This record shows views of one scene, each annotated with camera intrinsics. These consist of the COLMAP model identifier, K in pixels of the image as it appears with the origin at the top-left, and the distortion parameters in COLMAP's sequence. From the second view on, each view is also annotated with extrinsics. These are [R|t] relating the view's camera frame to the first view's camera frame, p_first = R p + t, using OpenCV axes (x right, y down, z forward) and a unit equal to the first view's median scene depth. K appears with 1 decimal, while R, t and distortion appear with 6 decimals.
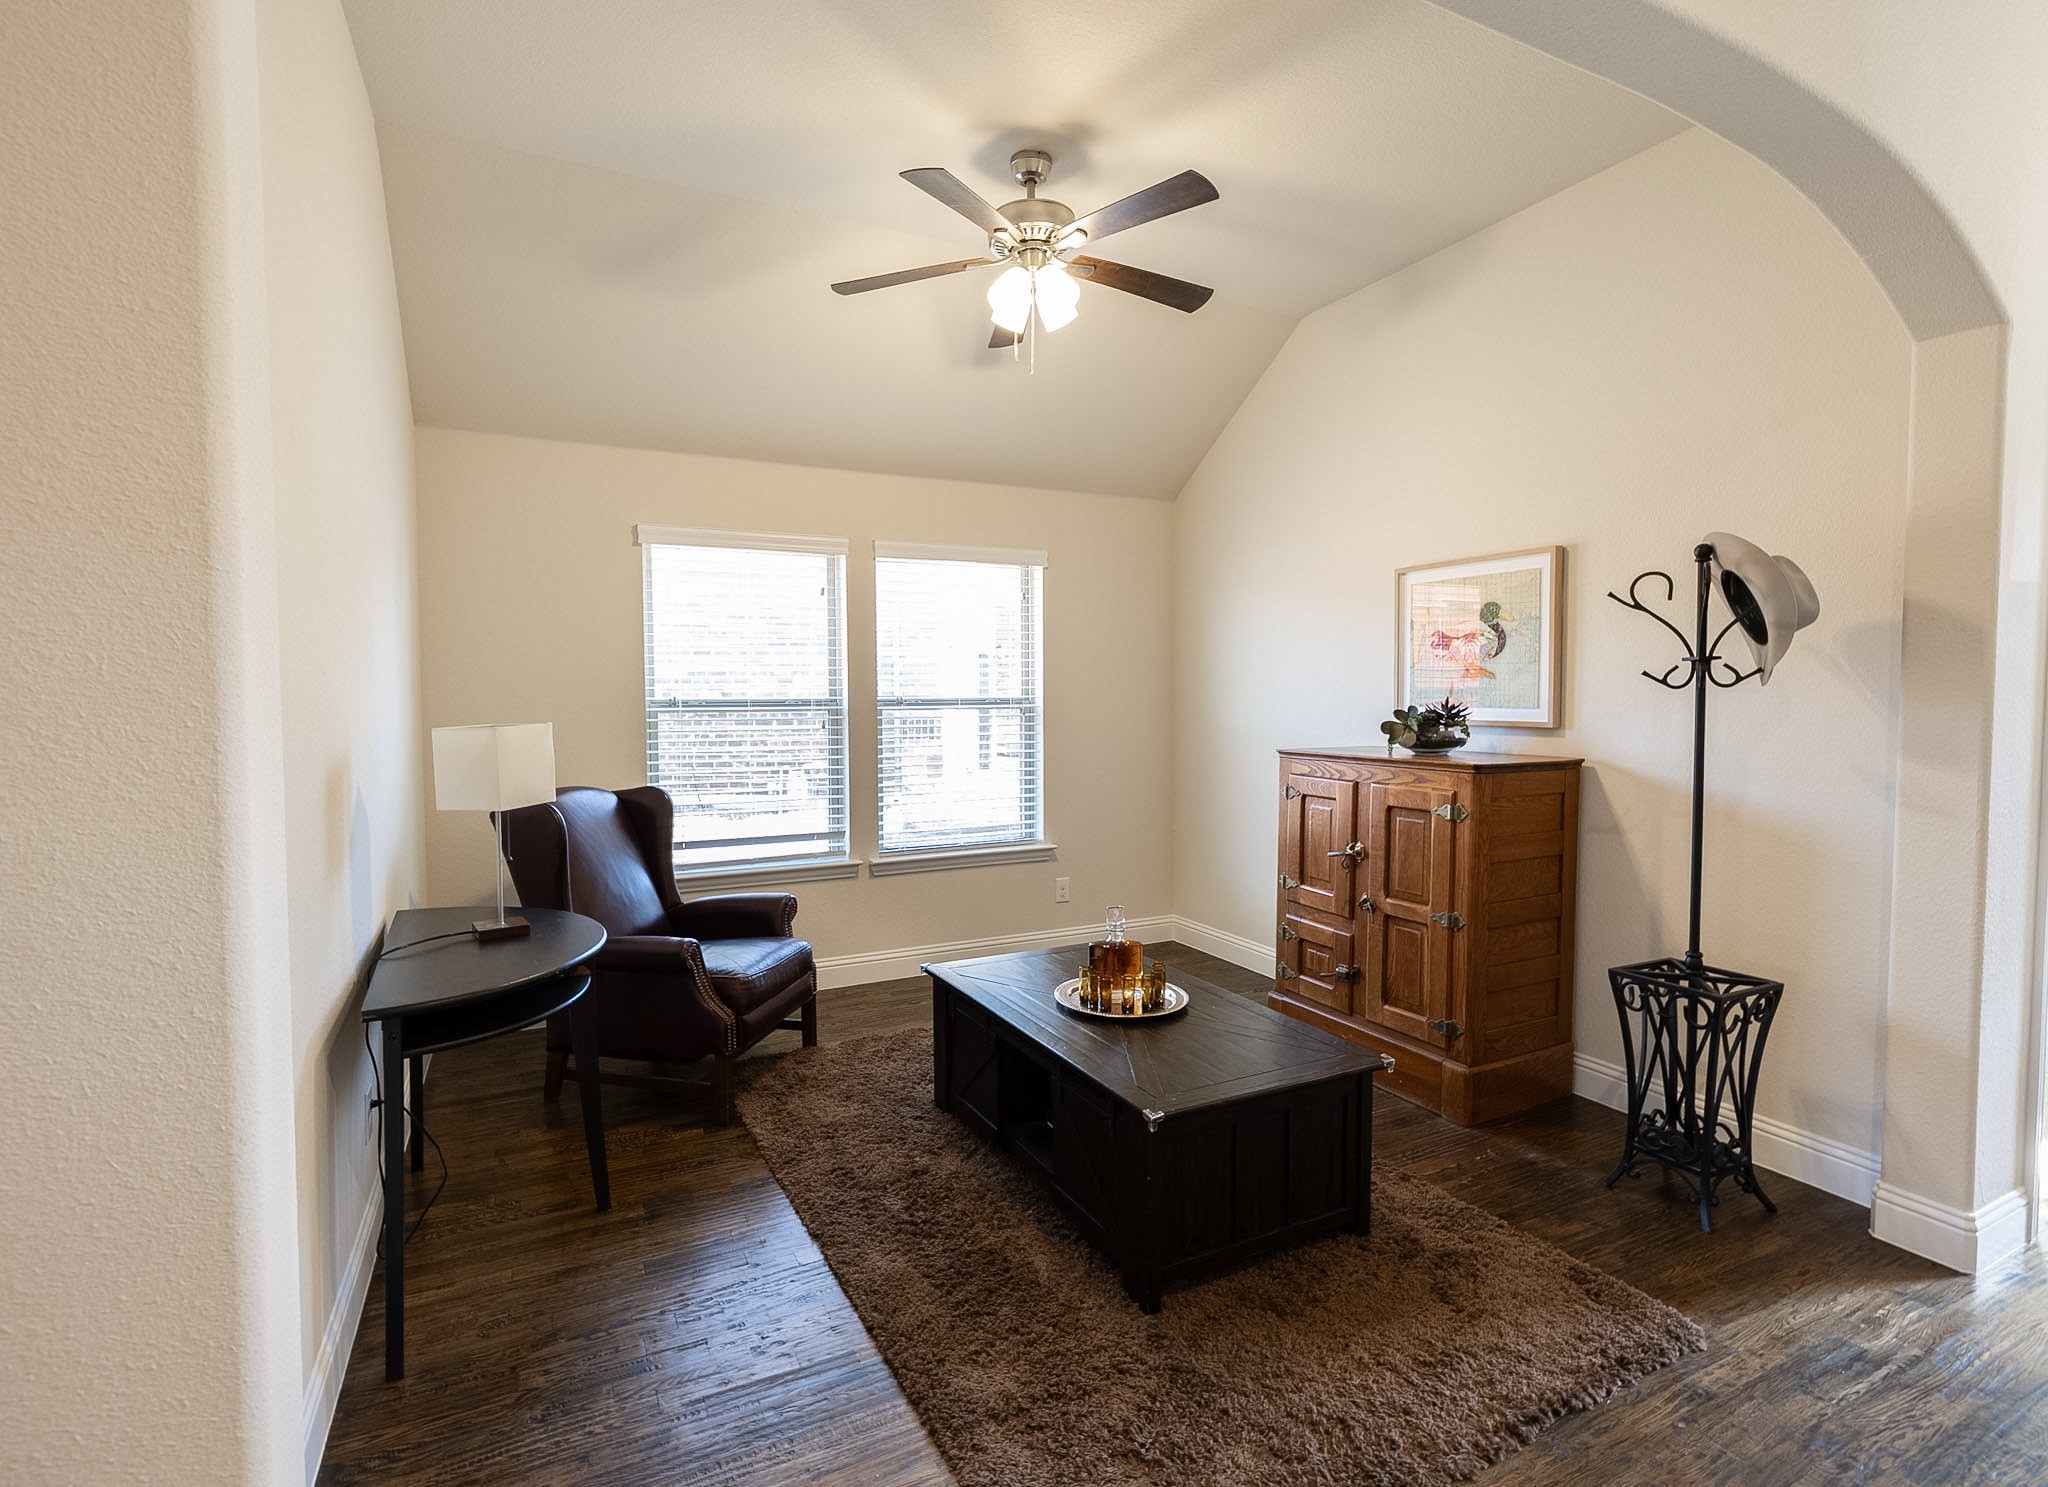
lens RADIAL K [[962.4, 0, 1013.1], [0, 962.4, 738.5], [0, 0, 1]] dist [0.002286, 0.000036]
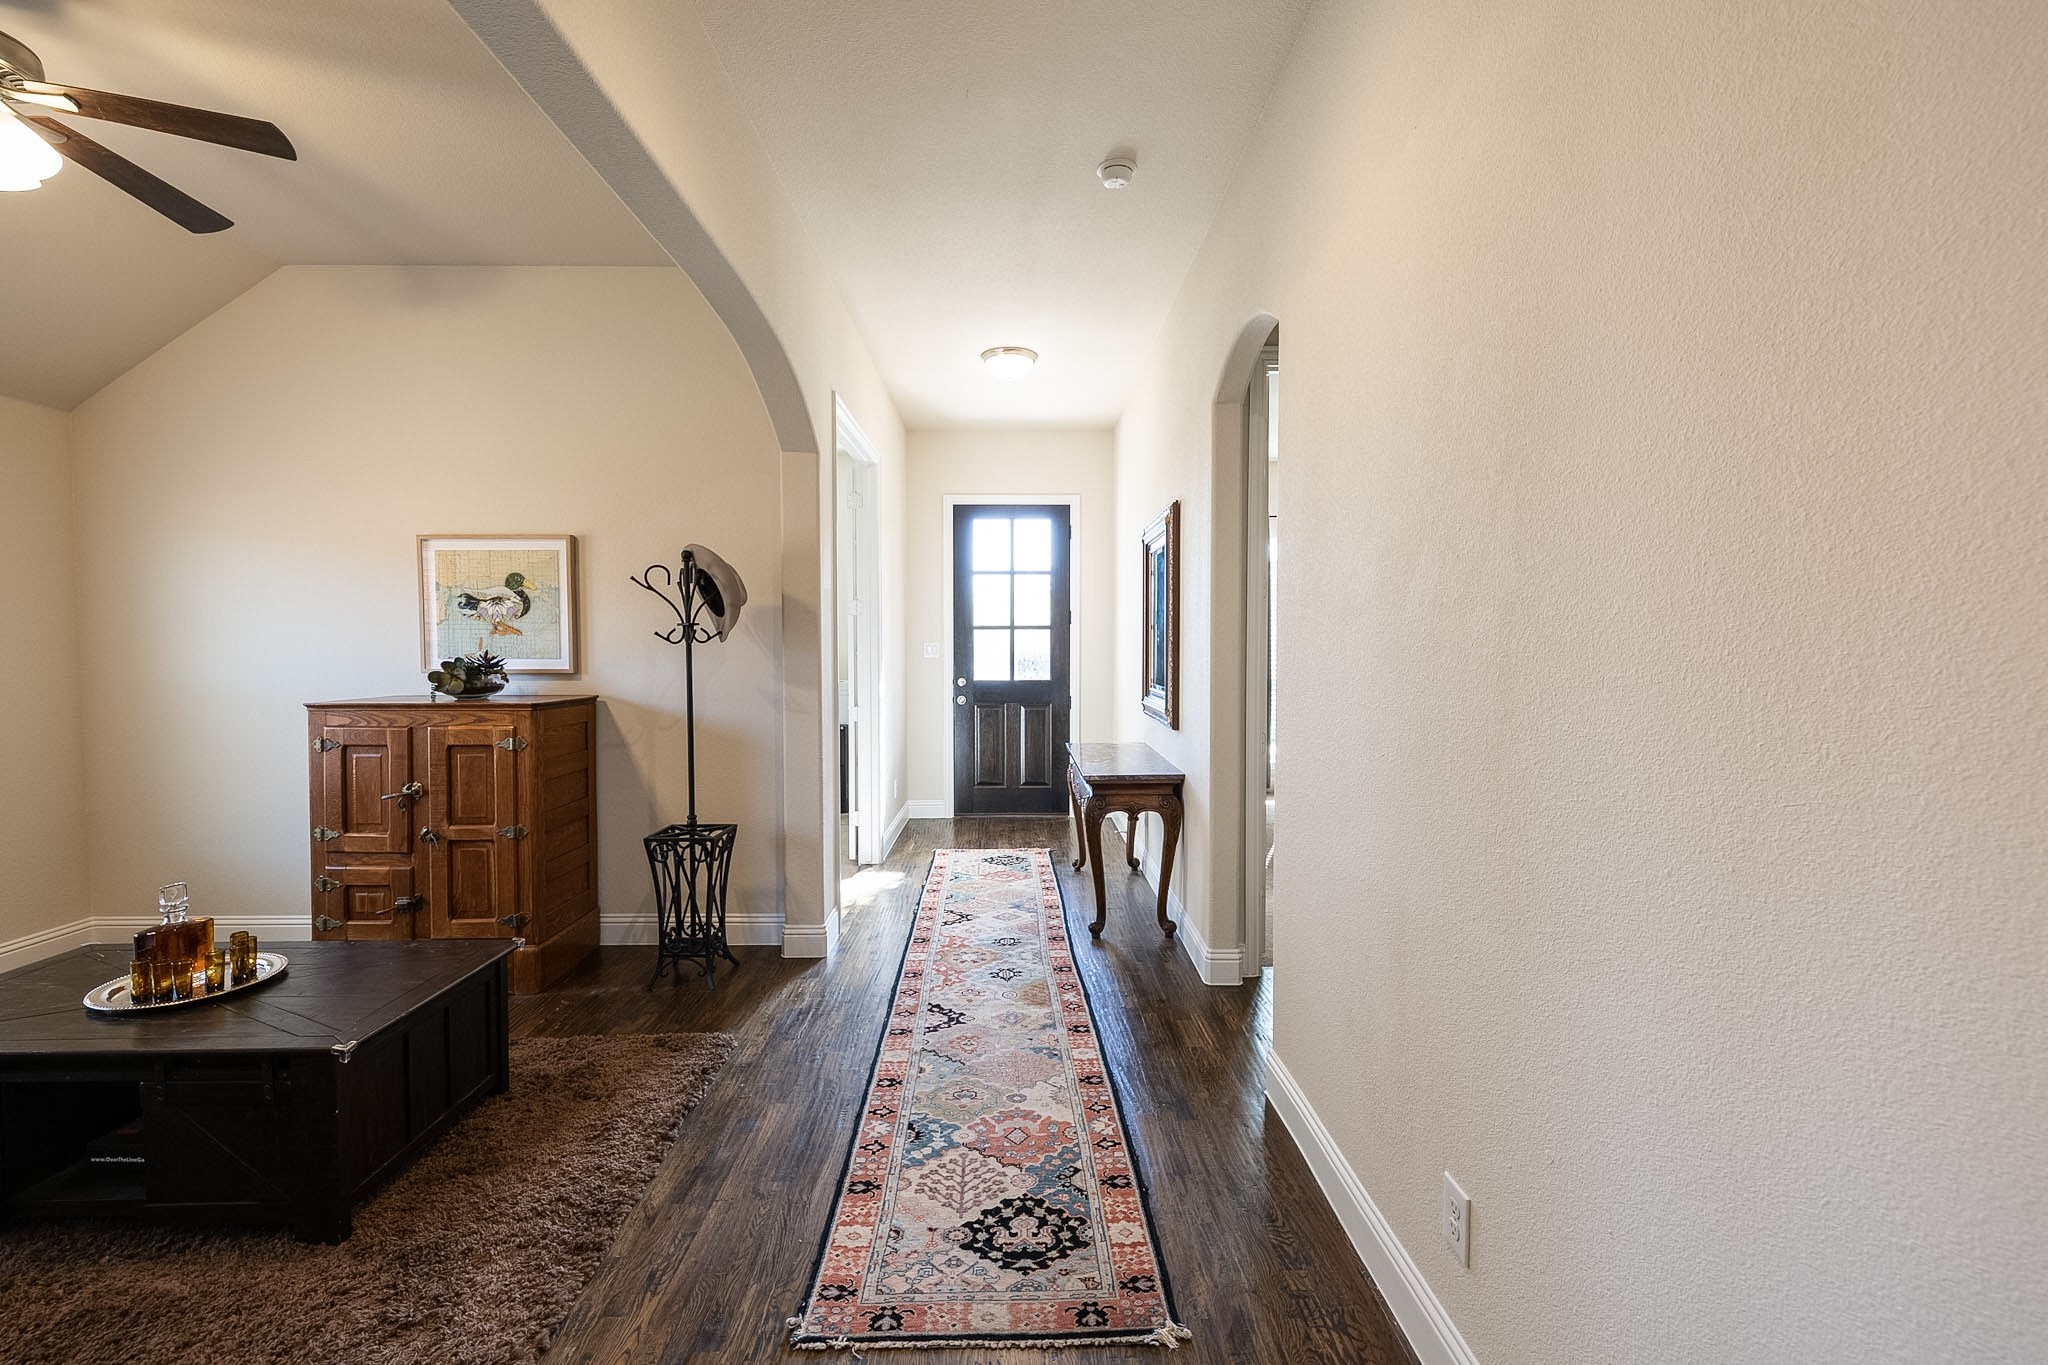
lens RADIAL K [[866.2, 0, 1022.4], [0, 866.2, 676.0], [0, 0, 1]] dist [0.003591, -0.000487]
pose [[0.422902, -0.029358, 0.905700, -0.294972], [0.042134, 0.999031, 0.012709, 0.004001], [-0.905195, 0.032786, 0.423729, -0.065104]]
